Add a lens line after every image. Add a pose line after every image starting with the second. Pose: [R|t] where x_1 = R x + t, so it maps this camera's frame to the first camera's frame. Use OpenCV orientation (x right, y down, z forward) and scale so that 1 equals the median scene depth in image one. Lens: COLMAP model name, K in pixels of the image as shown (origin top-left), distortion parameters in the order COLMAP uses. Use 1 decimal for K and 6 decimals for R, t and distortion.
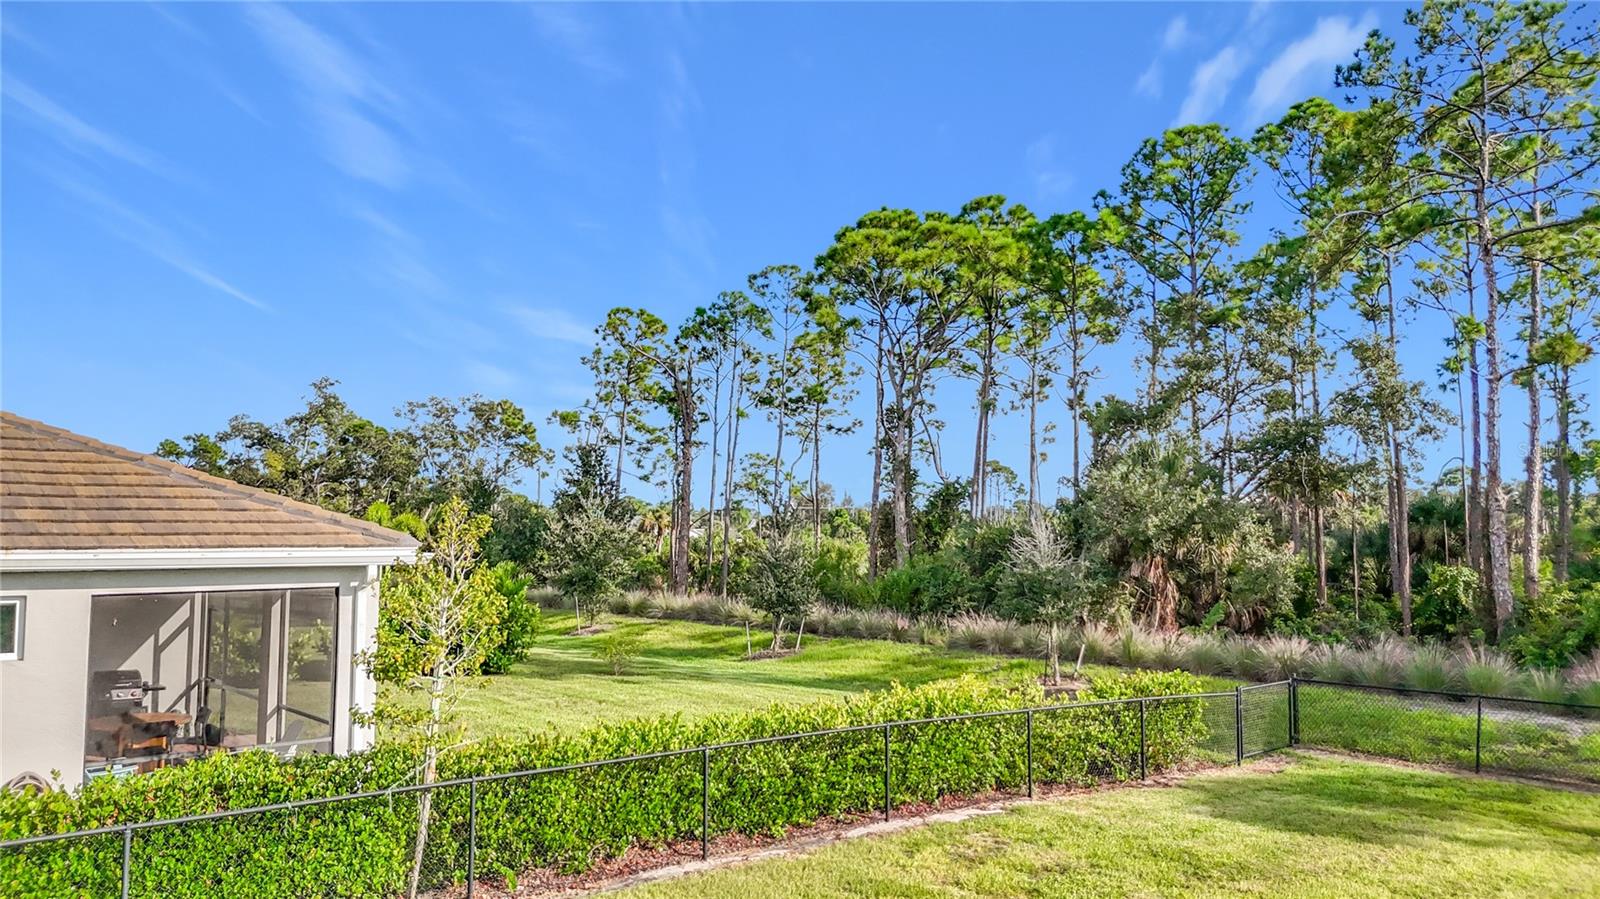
lens RADIAL K [[1175.8, 0, 806.0], [0, 1175.8, 450.7], [0, 0, 1]] dist [0.067446, -0.077149]
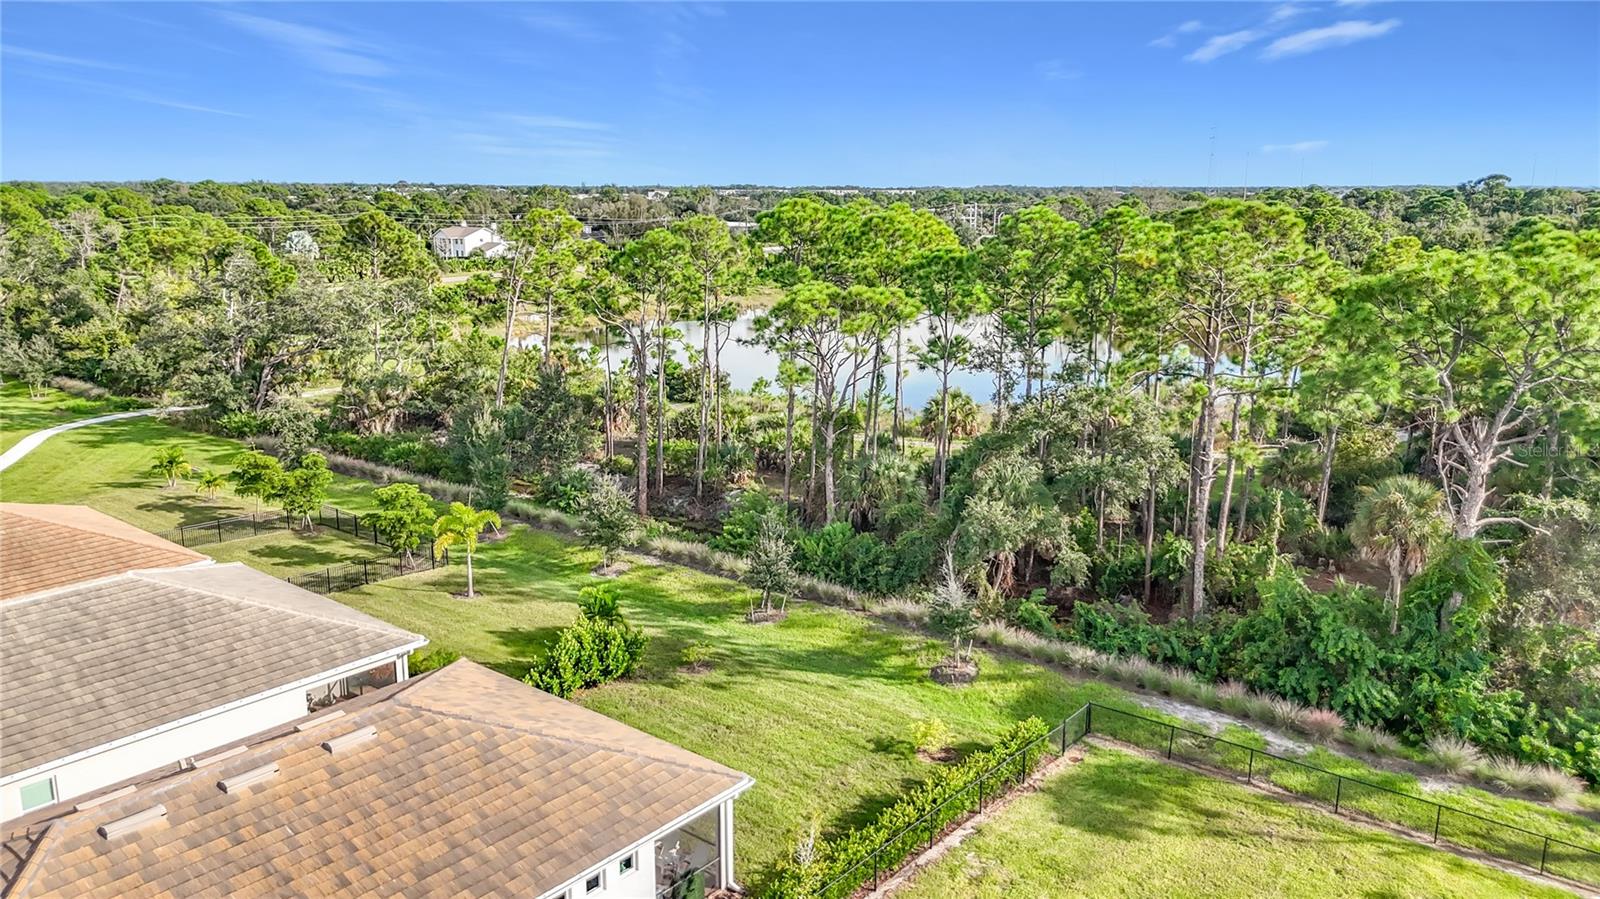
lens RADIAL K [[1175.8, 0, 806.0], [0, 1175.8, 450.7], [0, 0, 1]] dist [0.067446, -0.077149]
pose [[0.984044, -0.036935, 0.174052, -0.273113], [-0.013687, 0.959604, 0.281021, -0.539426], [-0.177400, -0.278919, 0.943787, -0.472060]]
